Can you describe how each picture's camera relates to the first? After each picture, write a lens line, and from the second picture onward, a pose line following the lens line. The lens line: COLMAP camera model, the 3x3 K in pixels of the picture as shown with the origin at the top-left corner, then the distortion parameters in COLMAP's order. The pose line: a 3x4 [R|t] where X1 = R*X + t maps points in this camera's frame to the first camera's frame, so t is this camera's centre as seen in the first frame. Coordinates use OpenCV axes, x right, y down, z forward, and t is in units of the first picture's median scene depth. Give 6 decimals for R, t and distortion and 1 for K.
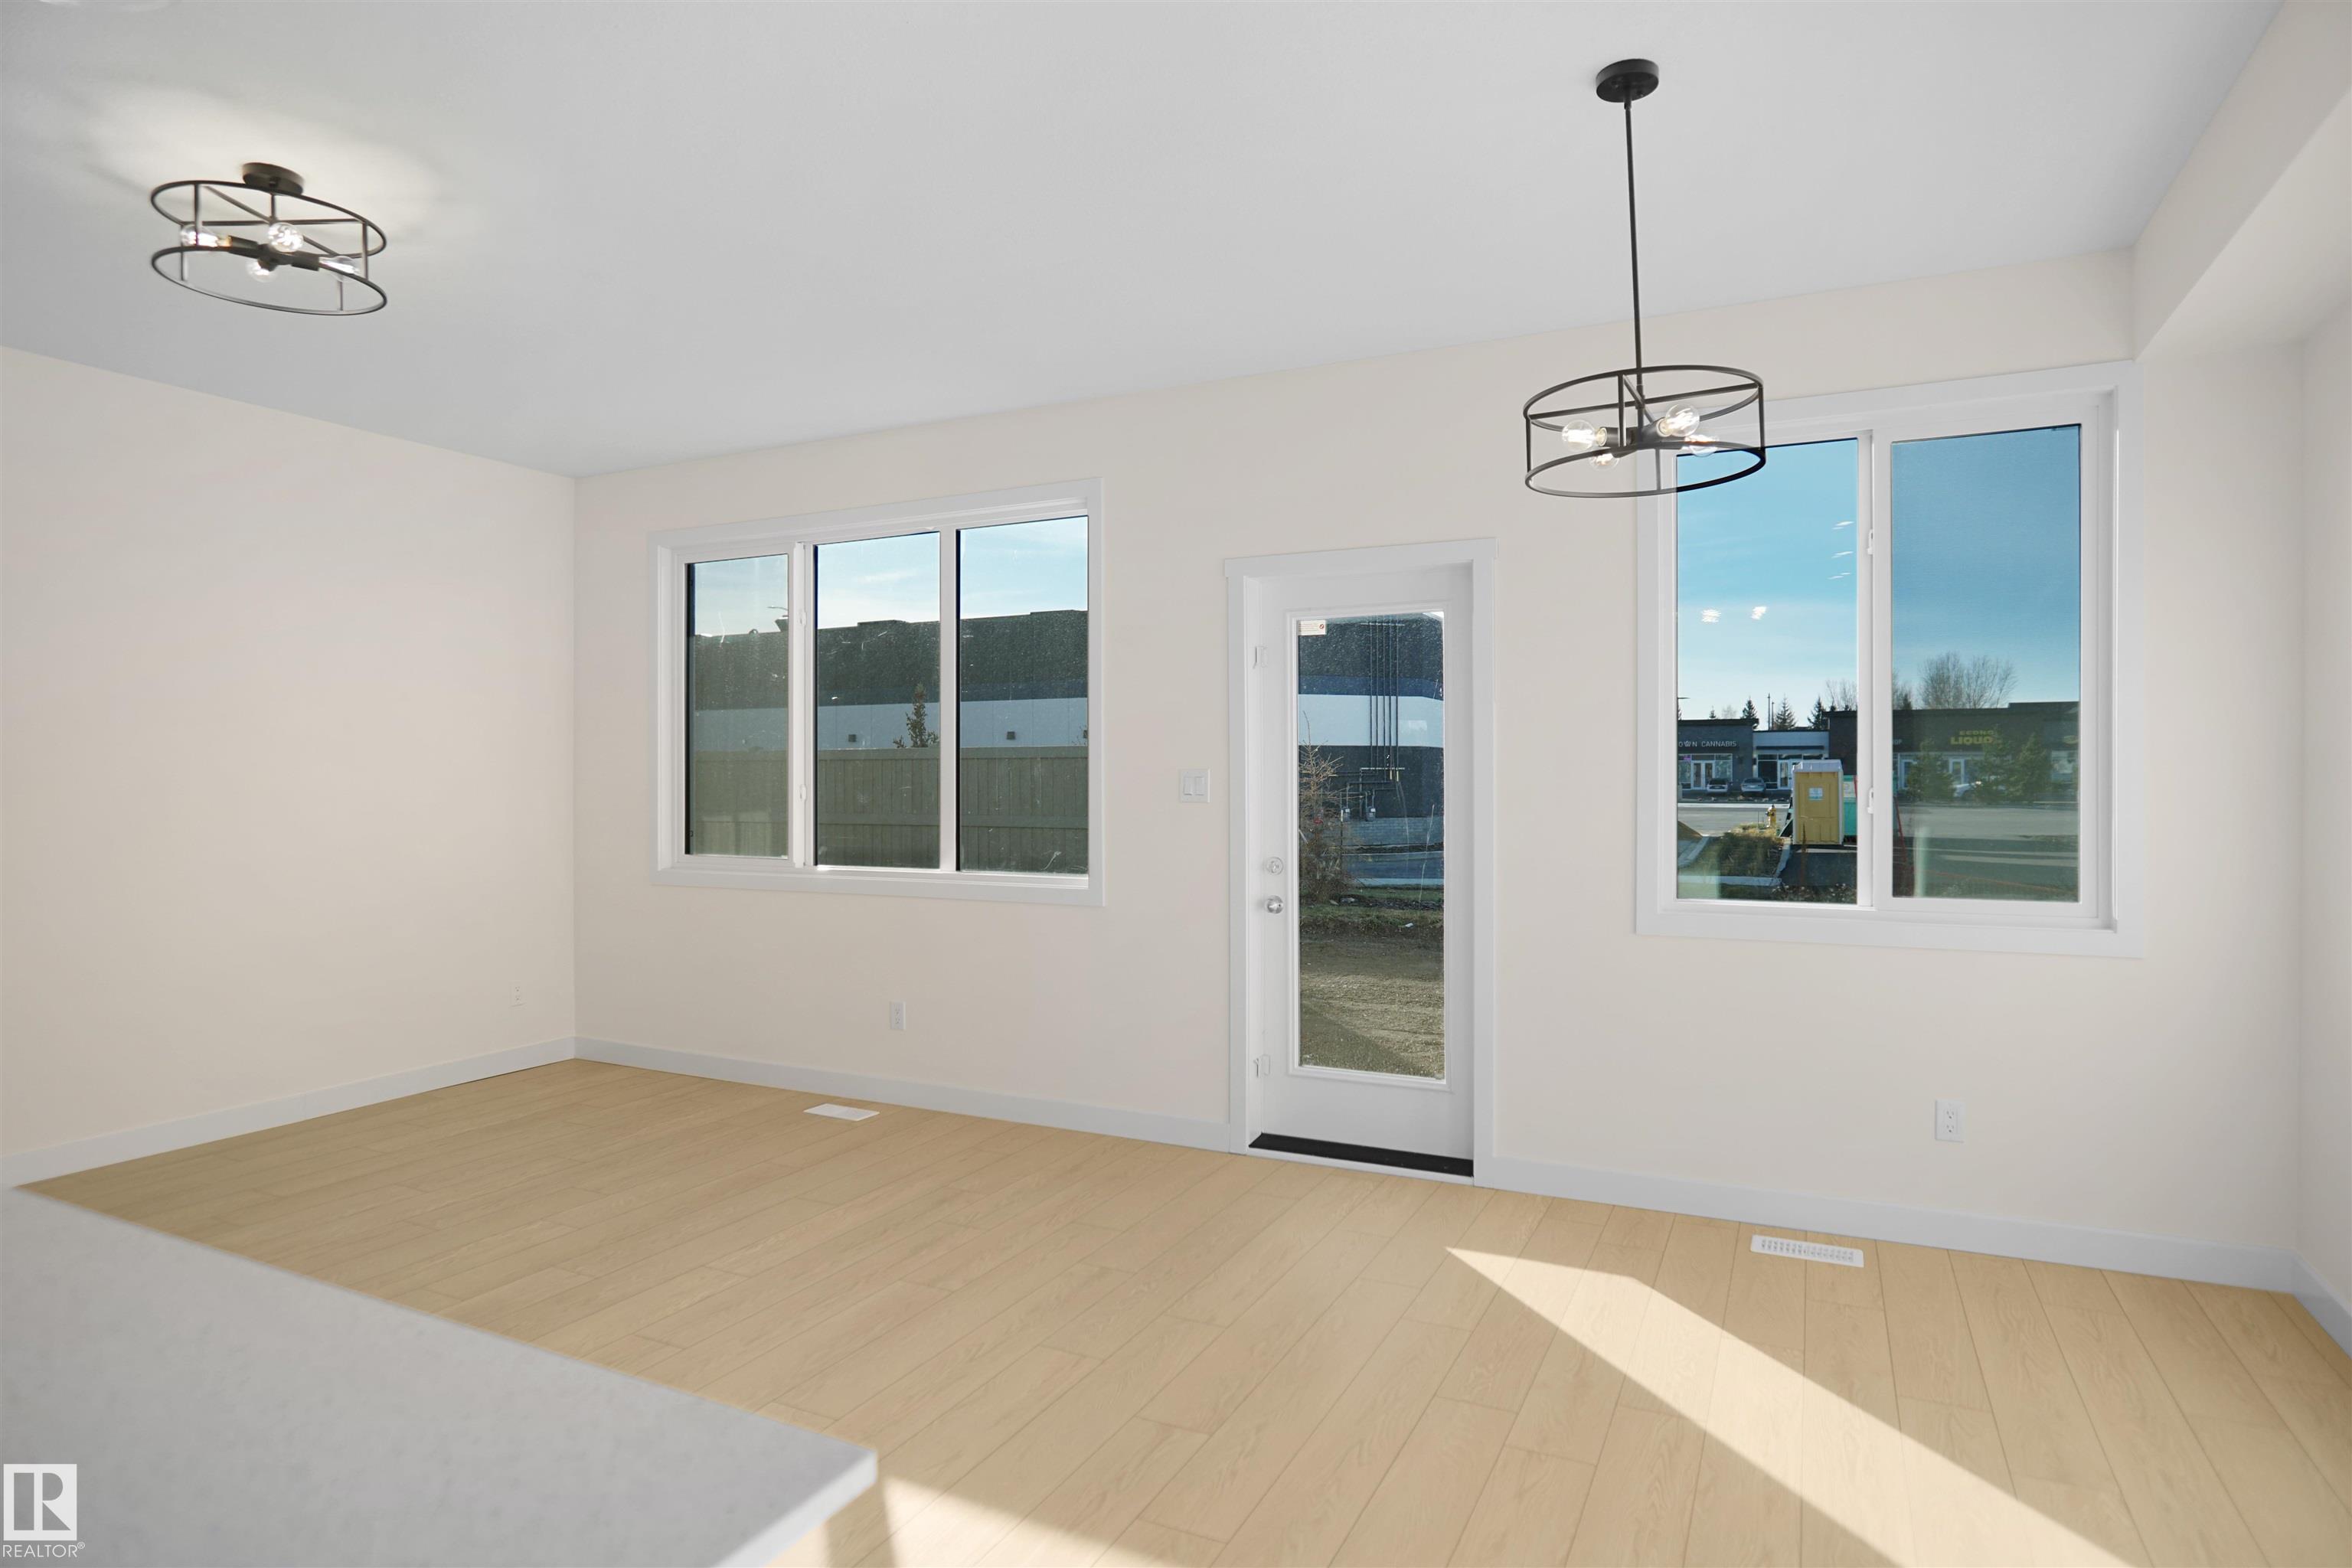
lens RADIAL K [[1273.6, 0, 1176.0], [0, 1273.6, 784.0], [0, 0, 1]] dist [-0.009517, 0.000875]
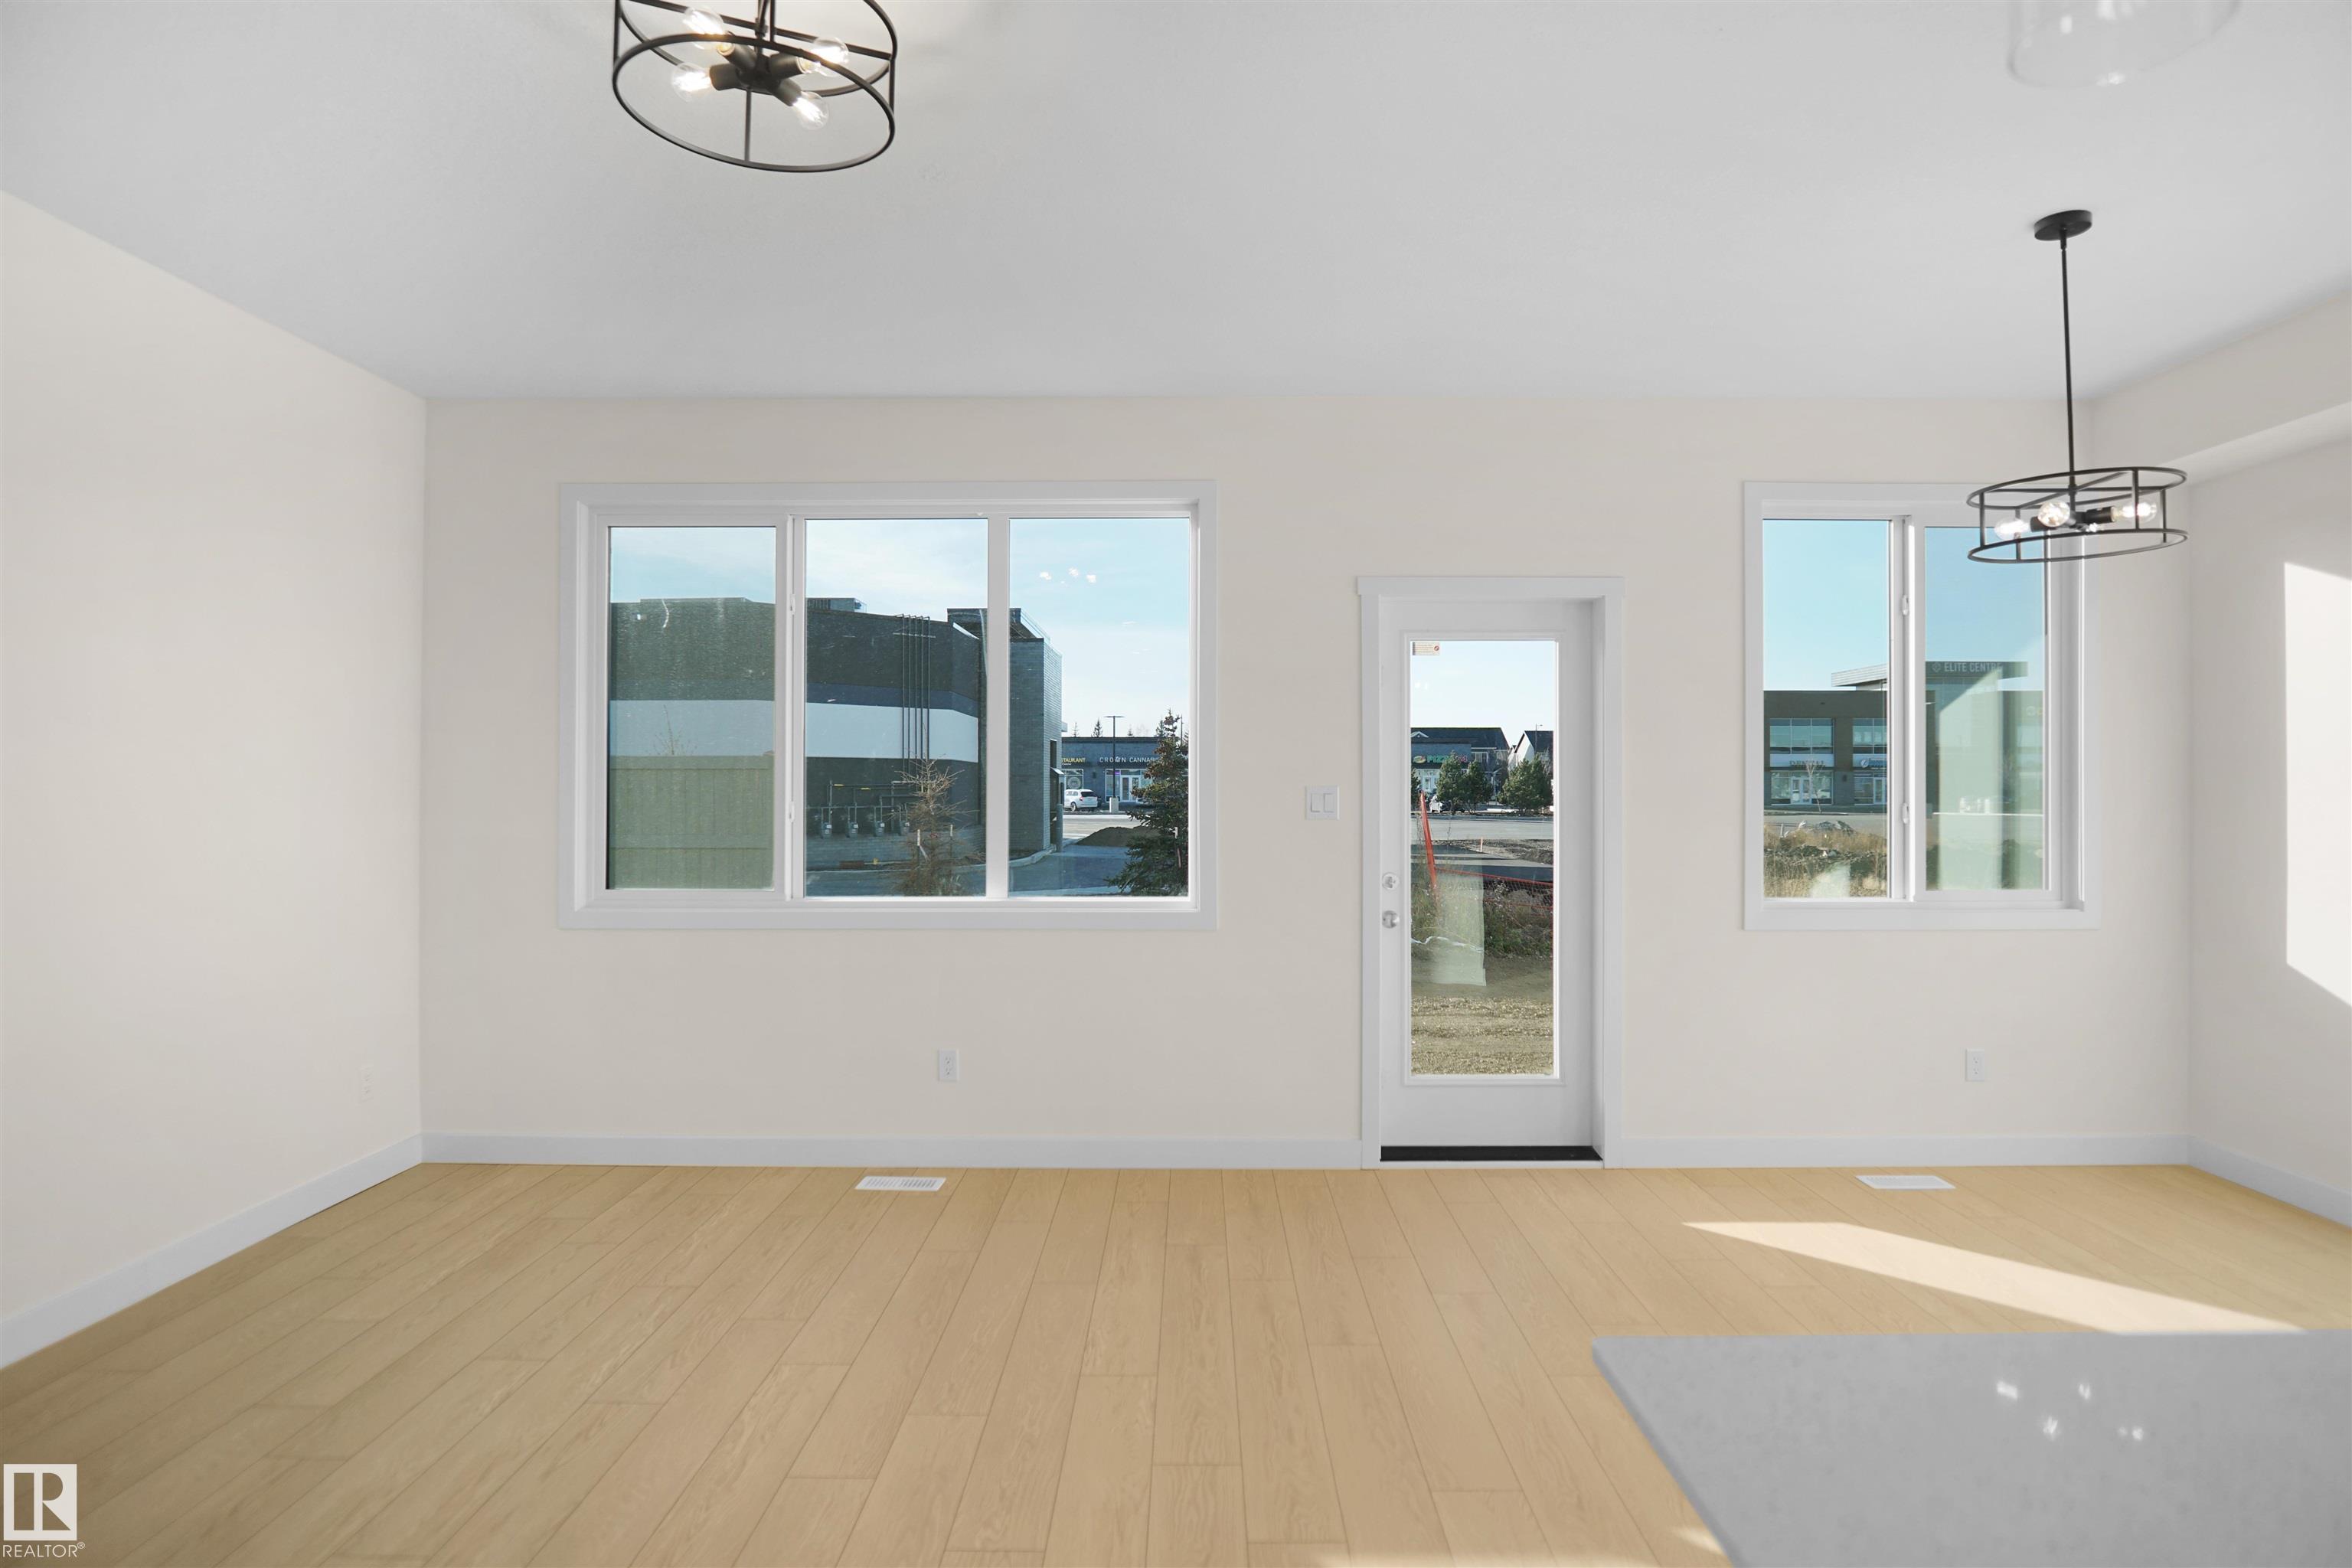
lens RADIAL K [[1277.9, 0, 1180.0], [0, 1277.9, 779.1], [0, 0, 1]] dist [-0.022851, 0.000854]
pose [[0.900833, 0.004967, 0.434137, -0.408205], [0.001141, 0.999904, -0.013807, -0.002412], [-0.434164, 0.012933, 0.900741, 0.123705]]
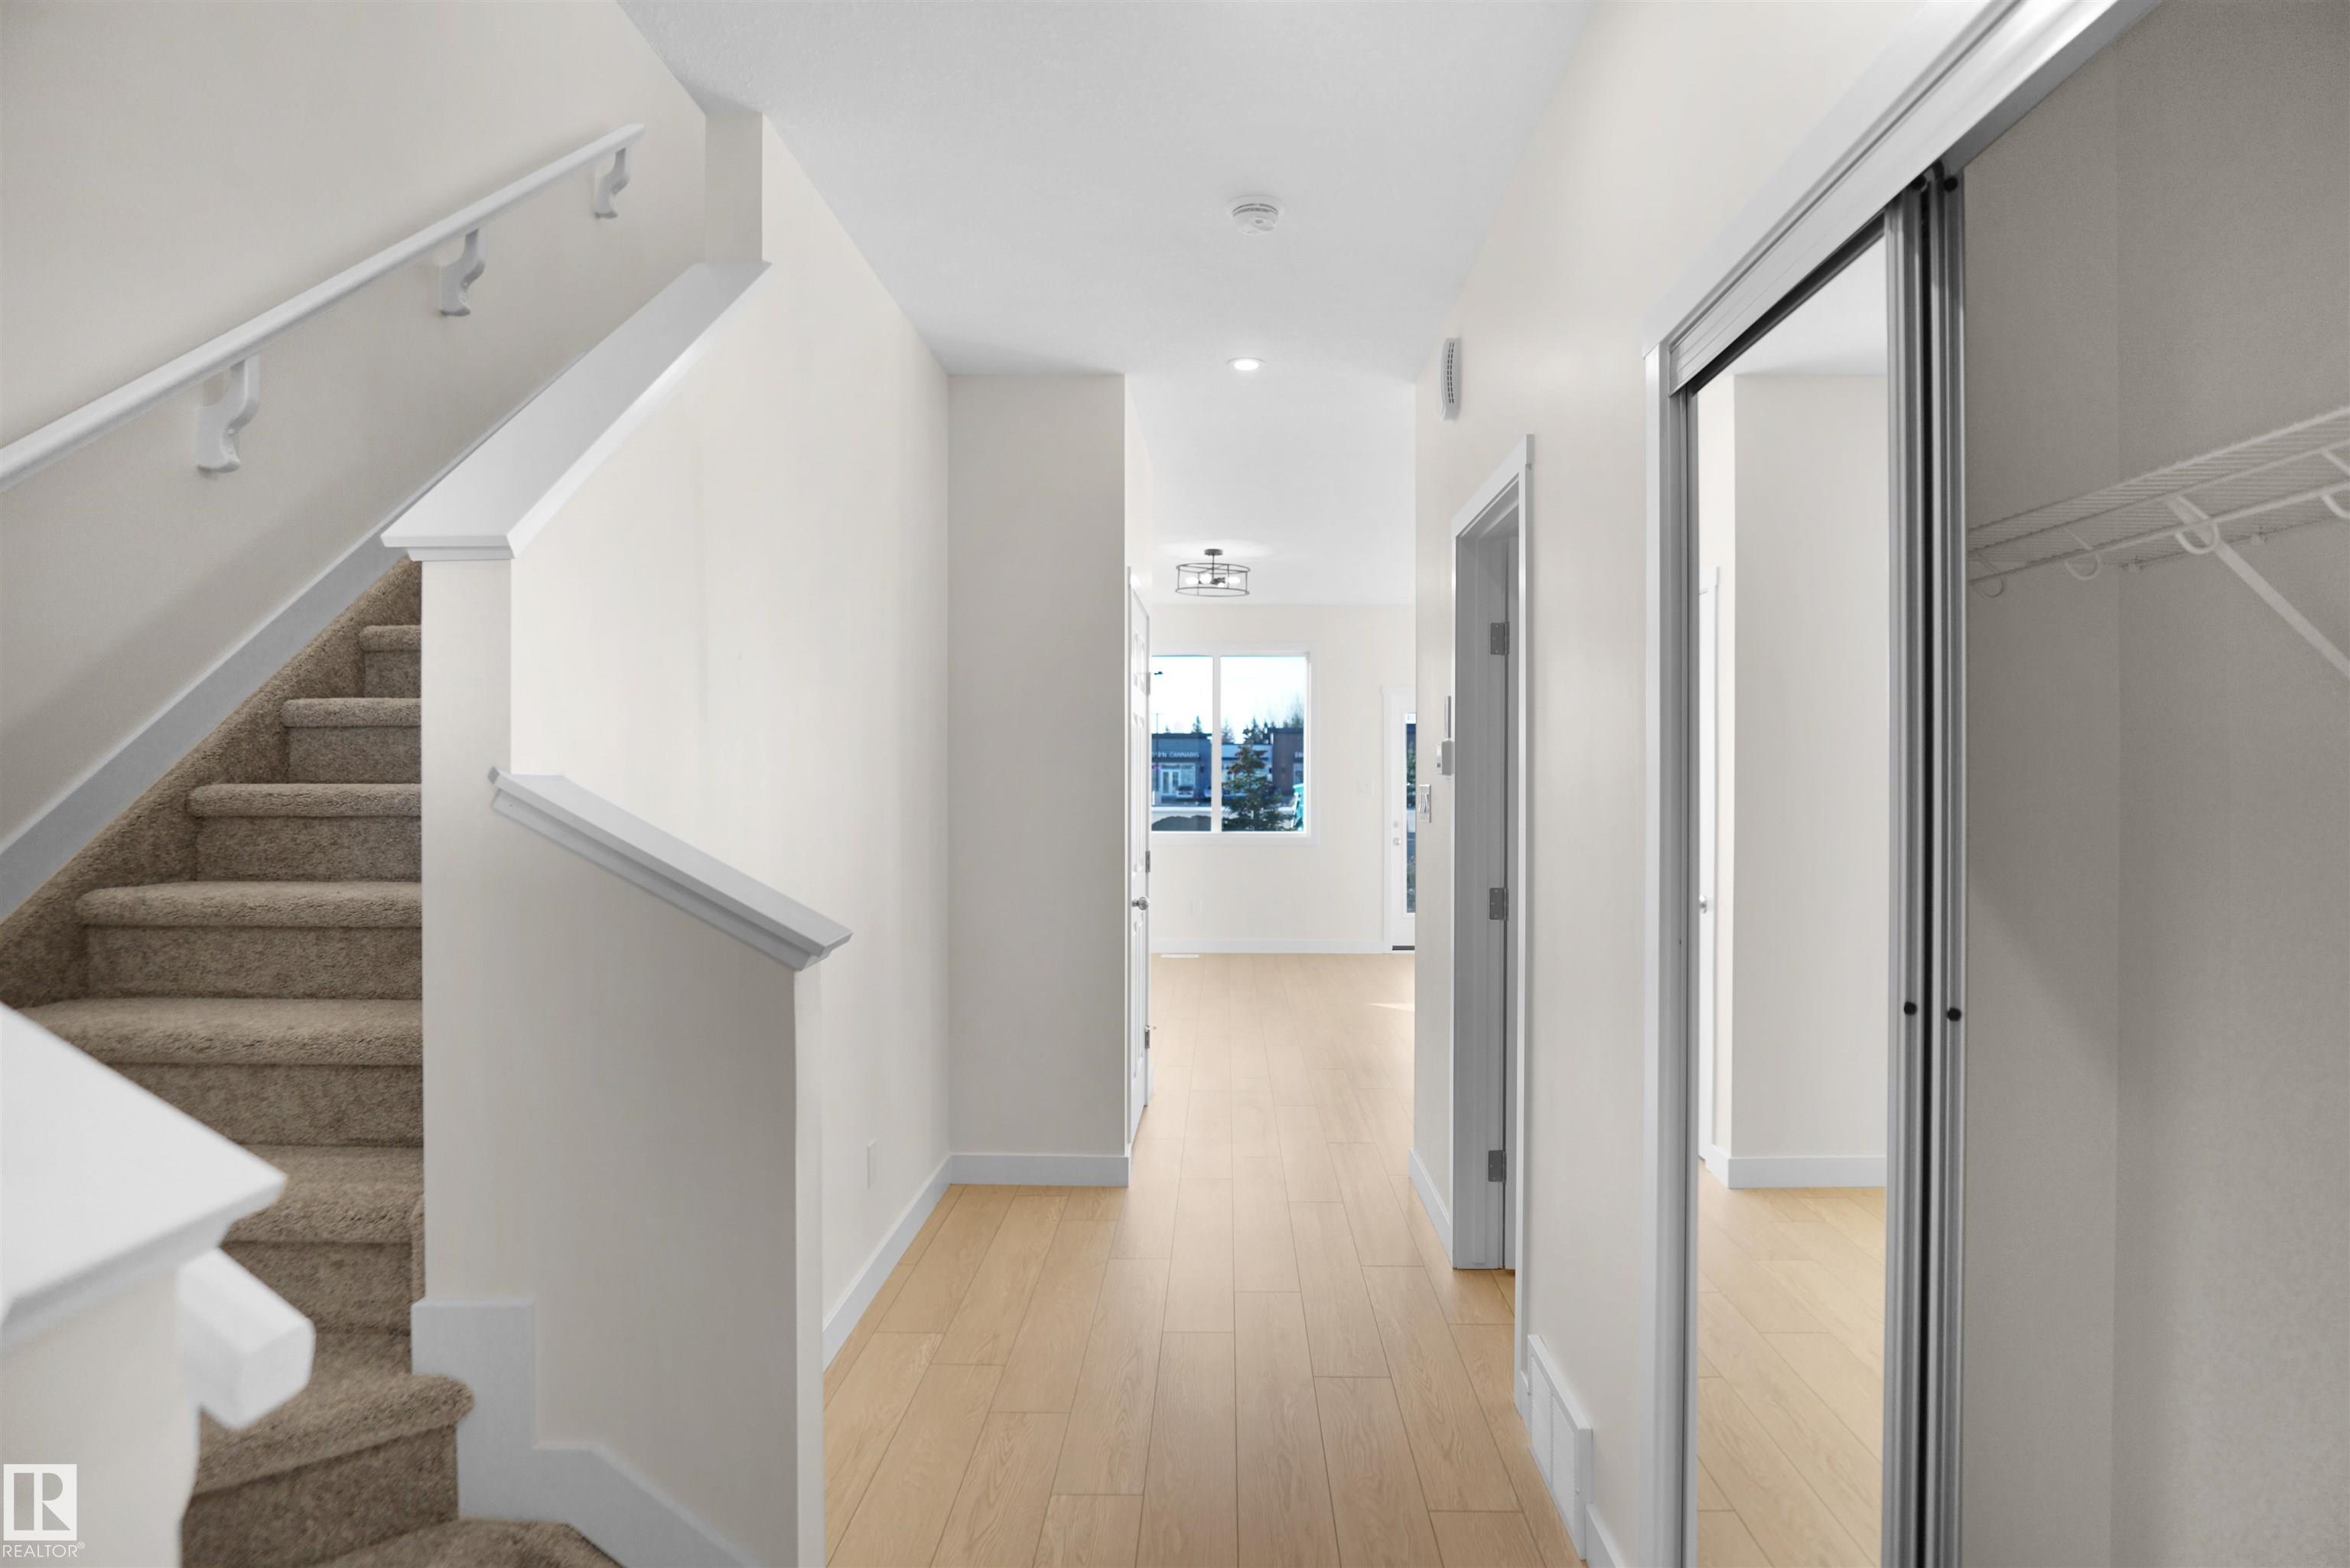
lens RADIAL K [[1276.7, 0, 1179.0], [0, 1276.7, 779.1], [0, 0, 1]] dist [-0.022851, 0.000854]
pose [[0.911665, 0.001138, 0.410933, -0.921774], [0.002852, 0.999955, -0.009095, 0.006544], [-0.410925, 0.009464, 0.911620, -0.669535]]
